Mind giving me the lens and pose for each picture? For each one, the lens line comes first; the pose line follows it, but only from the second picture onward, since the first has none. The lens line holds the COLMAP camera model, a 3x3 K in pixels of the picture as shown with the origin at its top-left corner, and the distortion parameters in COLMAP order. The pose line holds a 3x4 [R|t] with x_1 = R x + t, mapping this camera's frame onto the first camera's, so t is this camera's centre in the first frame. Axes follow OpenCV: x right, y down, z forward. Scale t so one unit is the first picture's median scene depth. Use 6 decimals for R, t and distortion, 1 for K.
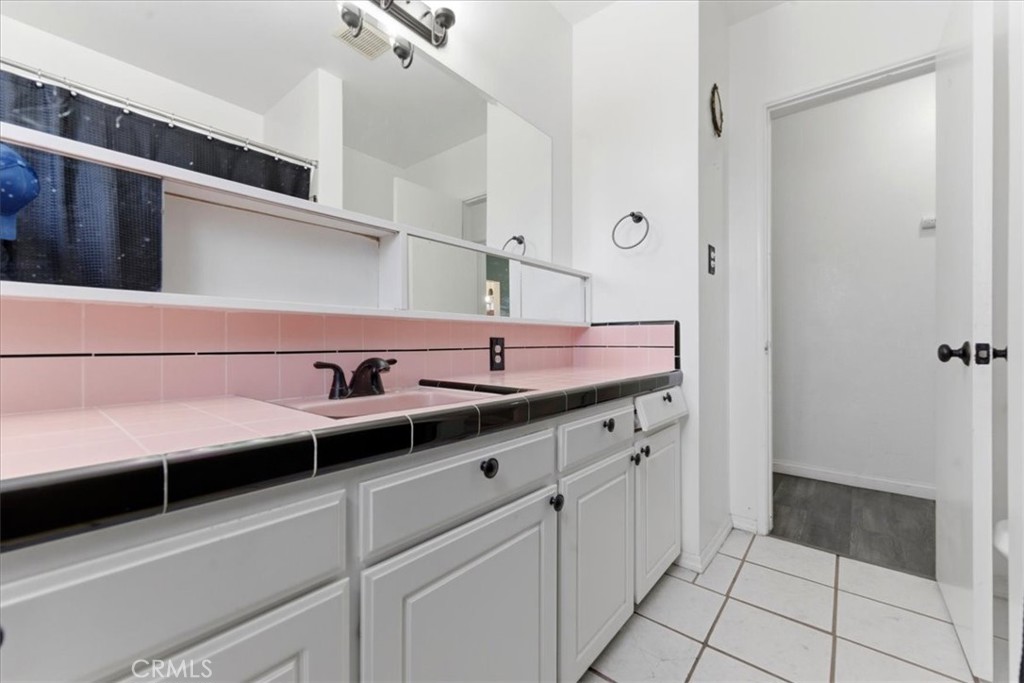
lens RADIAL K [[424.4, 0, 512.0], [0, 424.4, 341.5], [0, 0, 1]] dist [-0.000510, -0.000040]
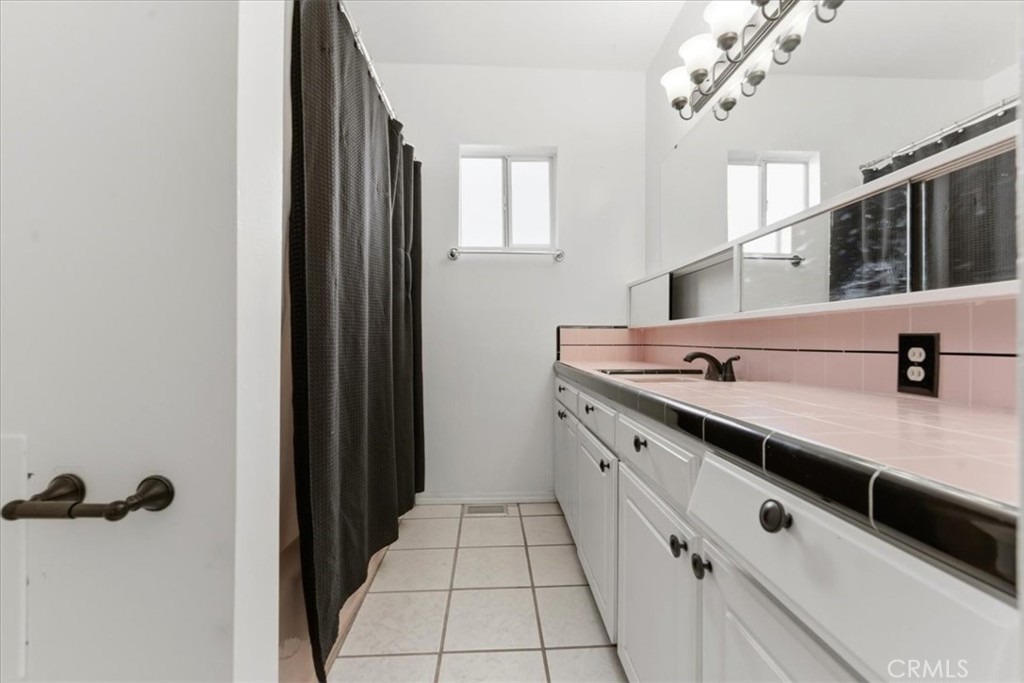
lens RADIAL K [[424.4, 0, 512.0], [0, 424.4, 341.5], [0, 0, 1]] dist [-0.000510, -0.000040]
pose [[-0.750350, -0.002961, -0.661034, 0.697607], [-0.004151, 0.999991, 0.000232, 0.003072], [0.661028, 0.002918, -0.750356, 1.067953]]
